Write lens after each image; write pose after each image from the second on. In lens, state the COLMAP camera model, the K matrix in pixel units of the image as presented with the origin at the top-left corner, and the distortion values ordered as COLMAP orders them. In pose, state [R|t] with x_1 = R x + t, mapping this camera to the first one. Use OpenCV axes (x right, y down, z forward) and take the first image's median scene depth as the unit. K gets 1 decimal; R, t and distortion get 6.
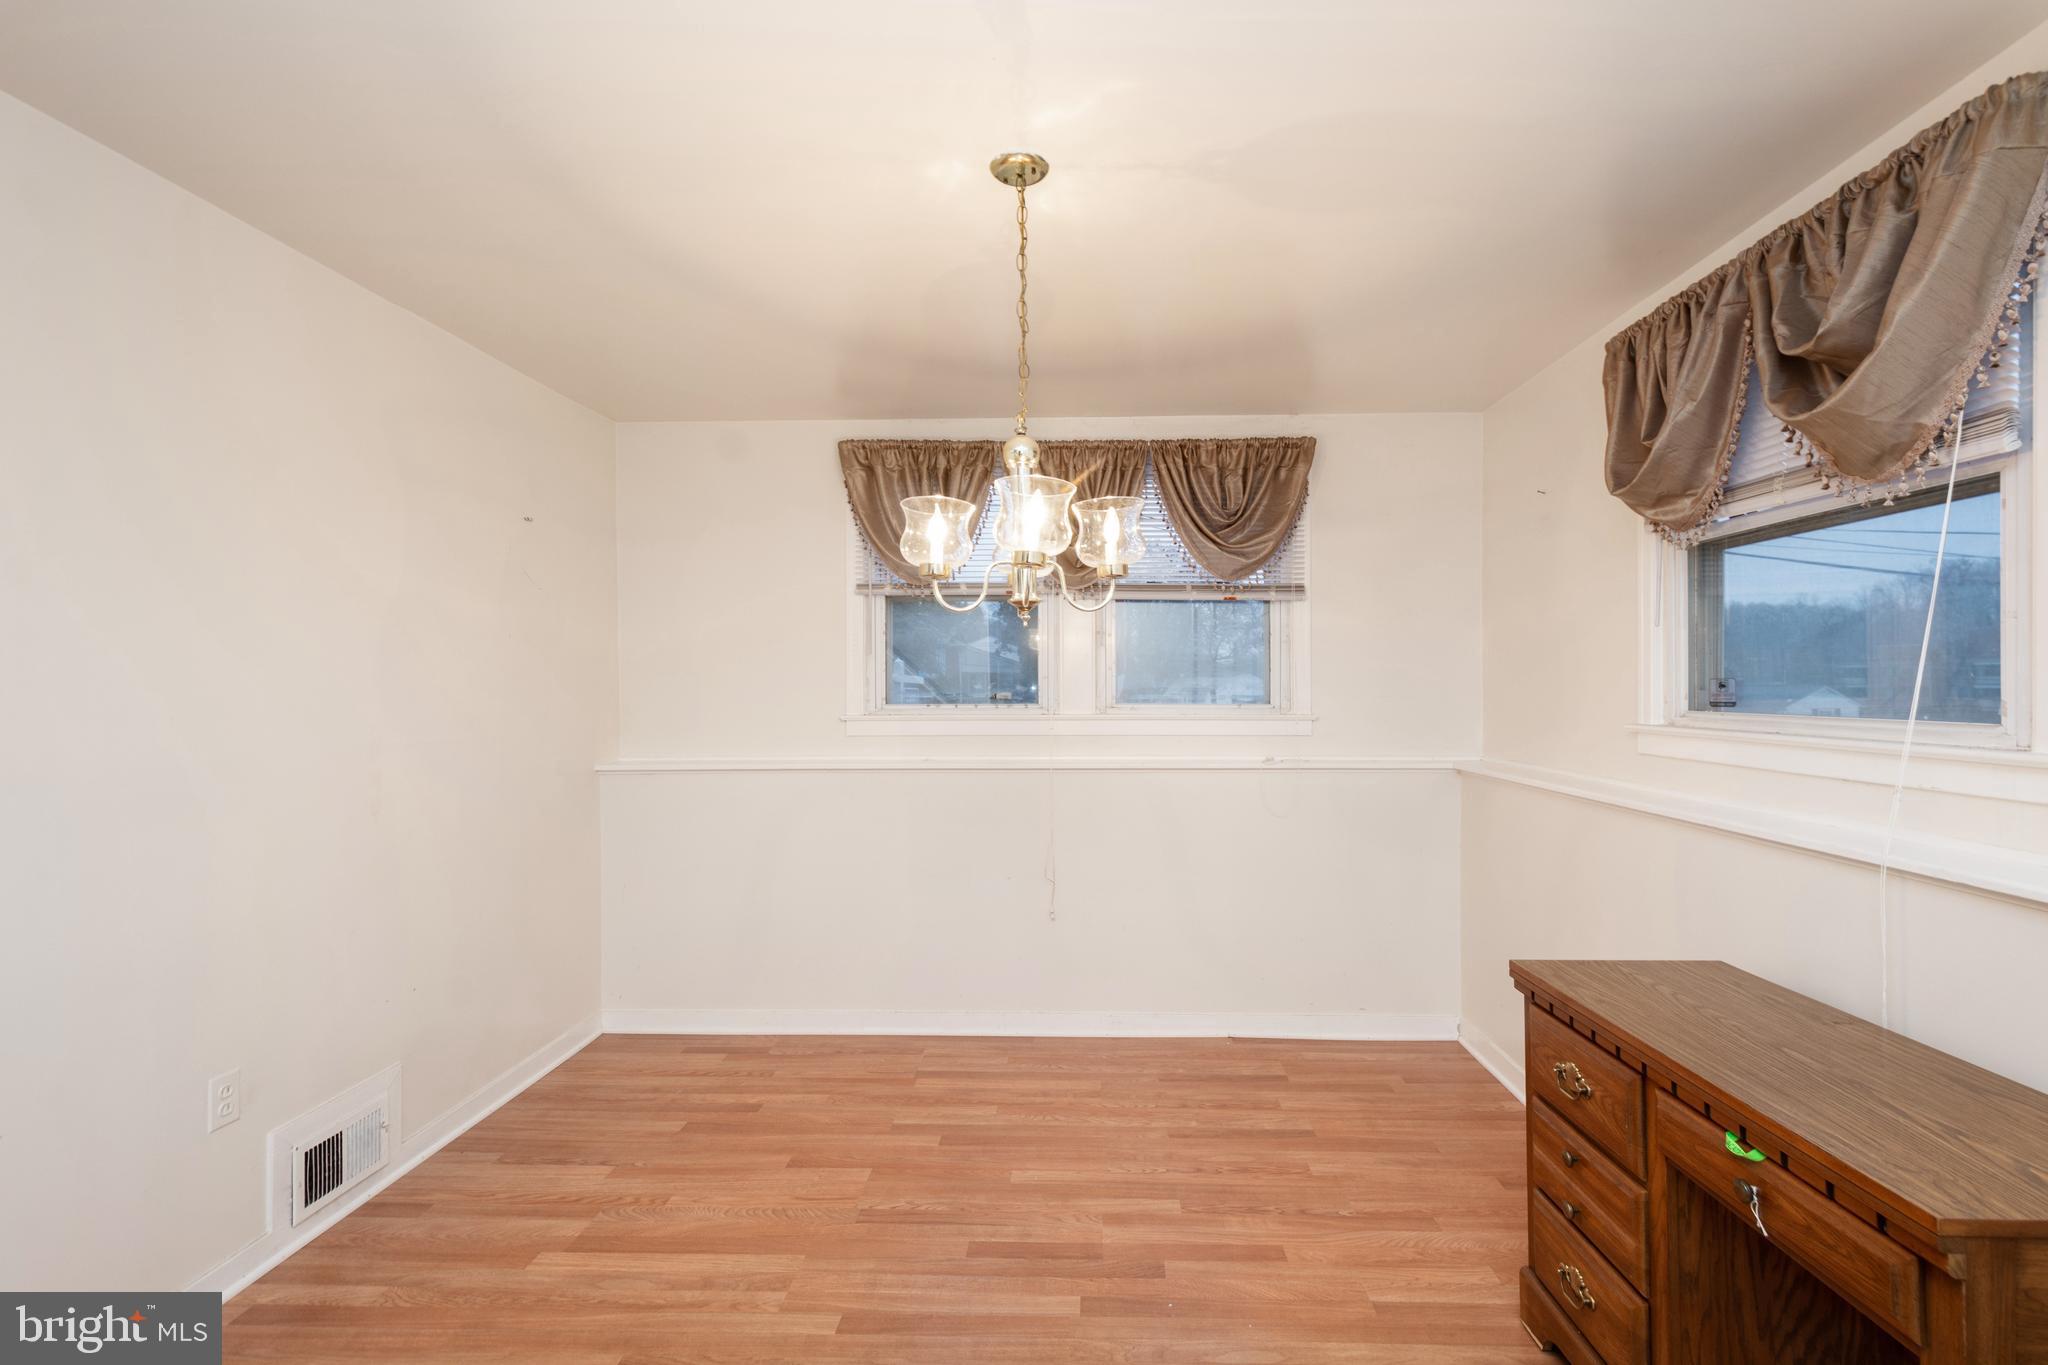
lens RADIAL K [[901.0, 0, 1059.9], [0, 901.0, 698.9], [0, 0, 1]] dist [0.004137, -0.000160]
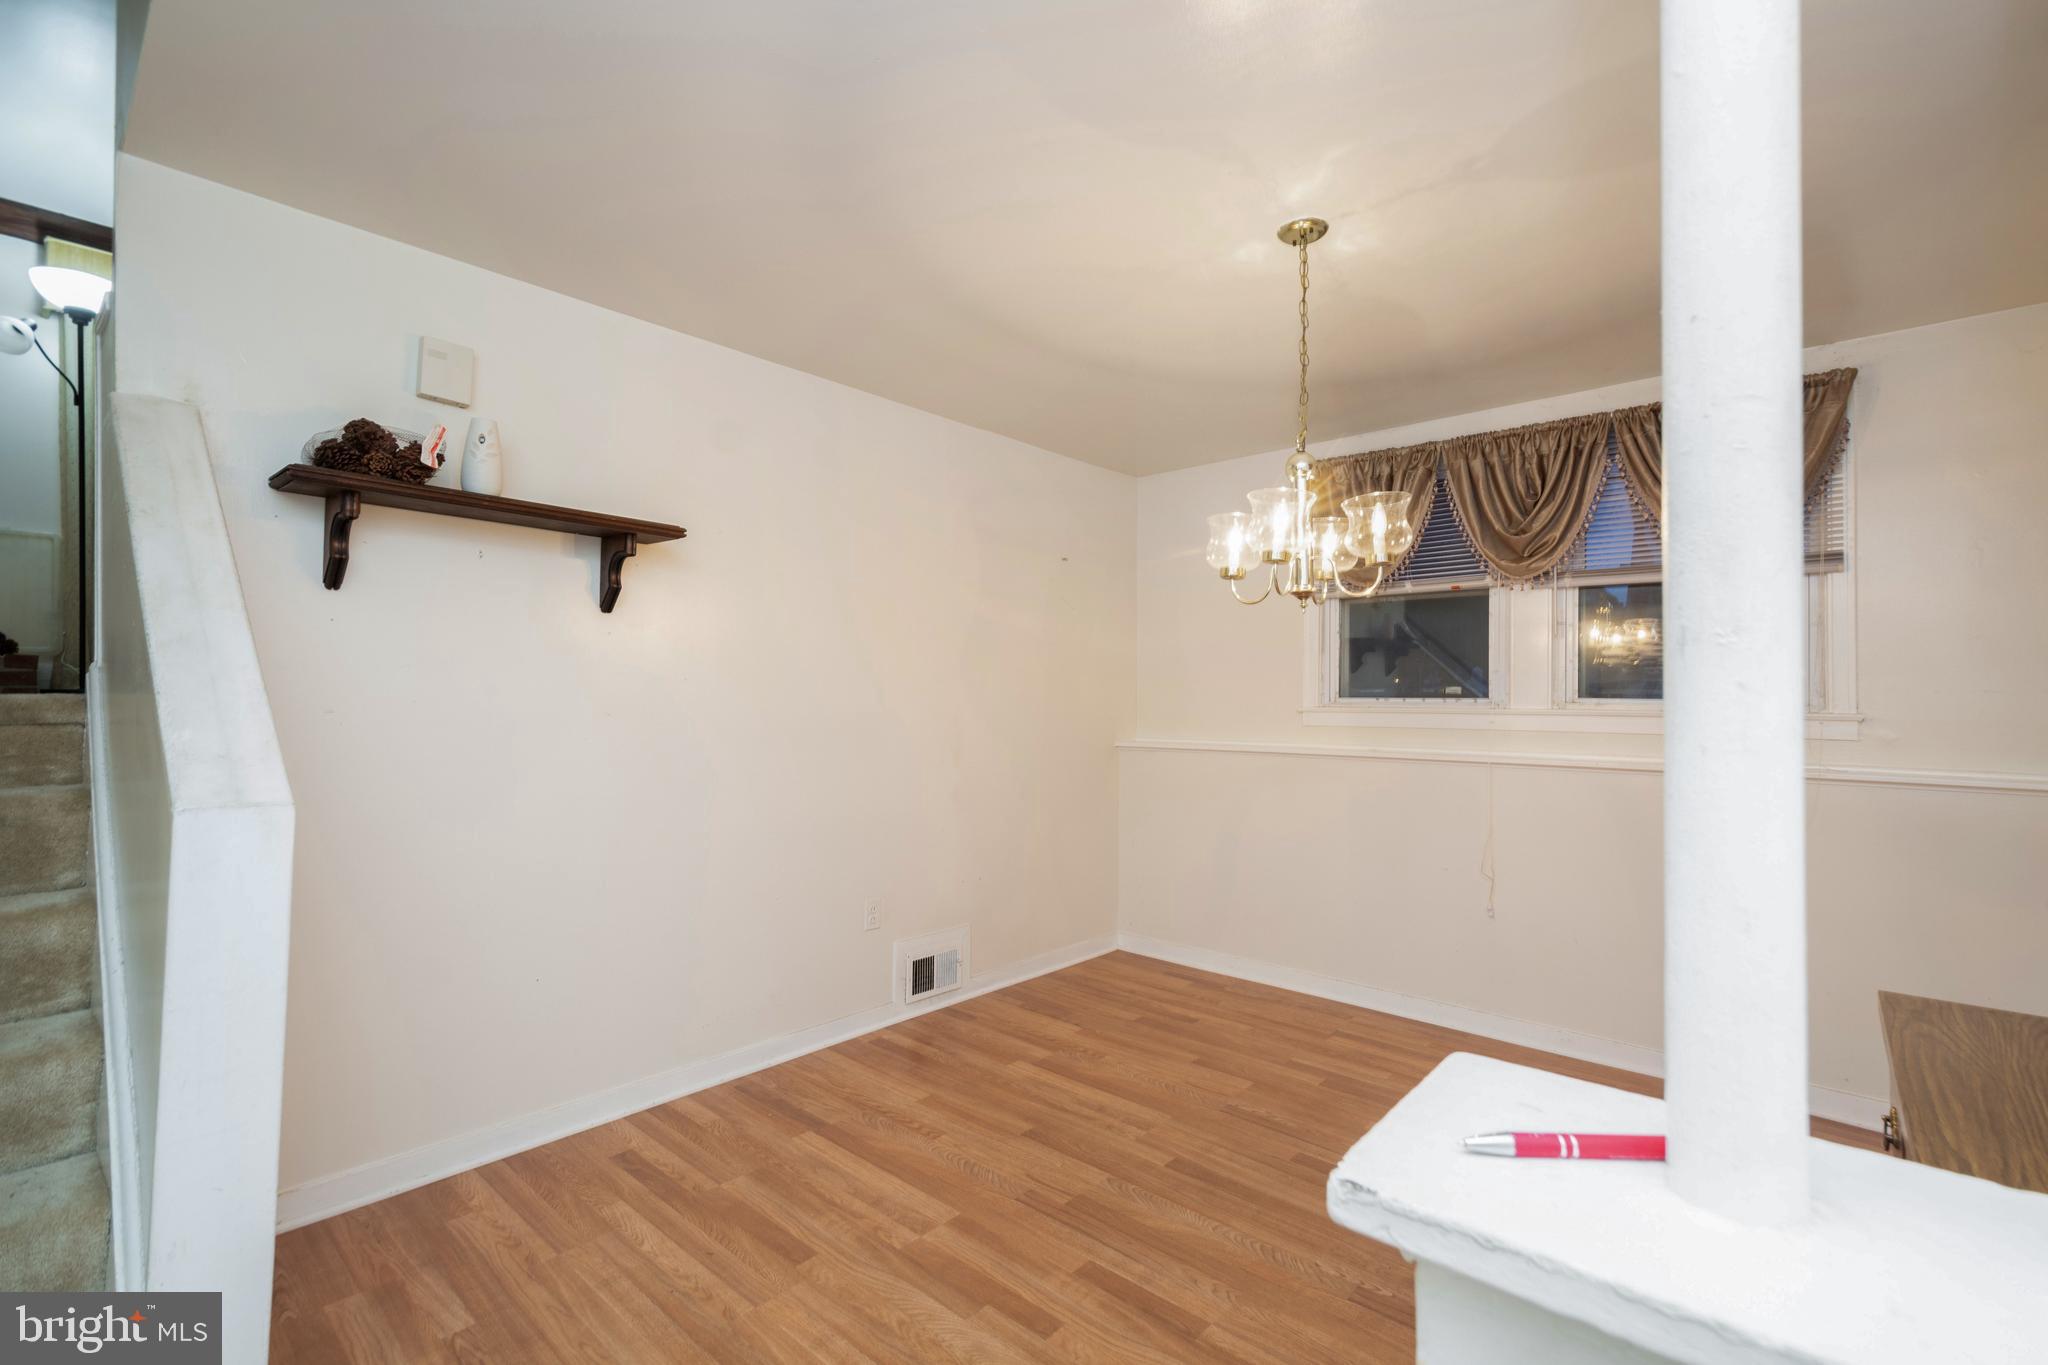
lens RADIAL K [[901.0, 0, 1059.9], [0, 901.0, 698.9], [0, 0, 1]] dist [0.004137, -0.000160]
pose [[0.772605, 0.008097, -0.634835, 0.324741], [-0.020039, 0.999731, -0.011637, 0.036145], [0.634570, 0.021712, 0.772560, -0.078619]]
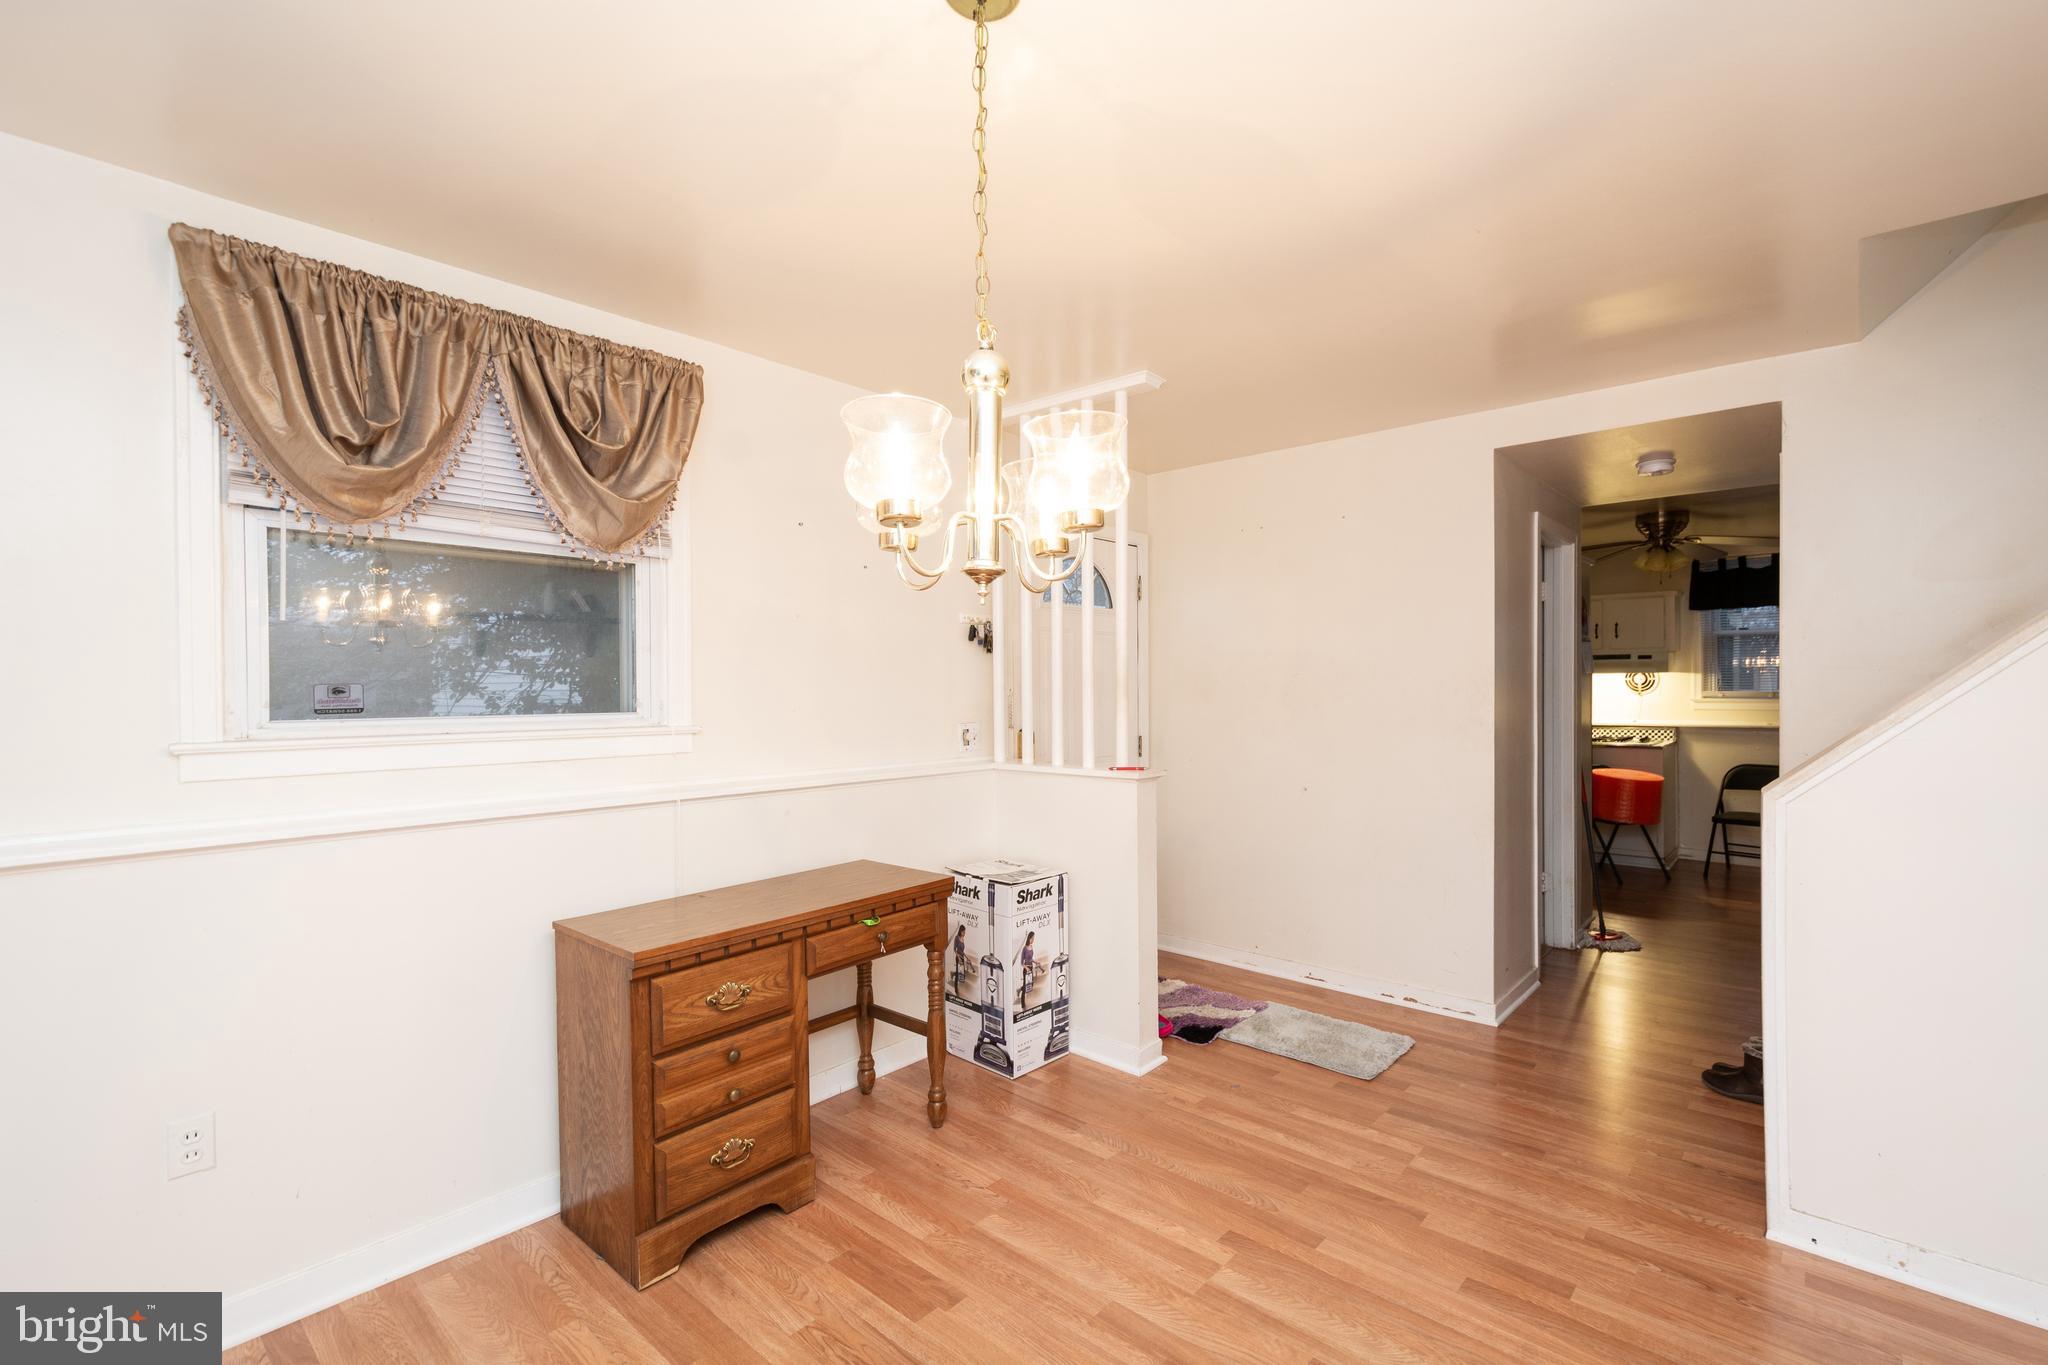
lens RADIAL K [[901.0, 0, 1059.9], [0, 901.0, 698.9], [0, 0, 1]] dist [0.004137, -0.000160]
pose [[-0.773730, -0.001931, 0.633513, -0.382450], [0.016432, 0.999598, 0.023117, -0.013414], [-0.633303, 0.028296, -0.773387, 1.060503]]
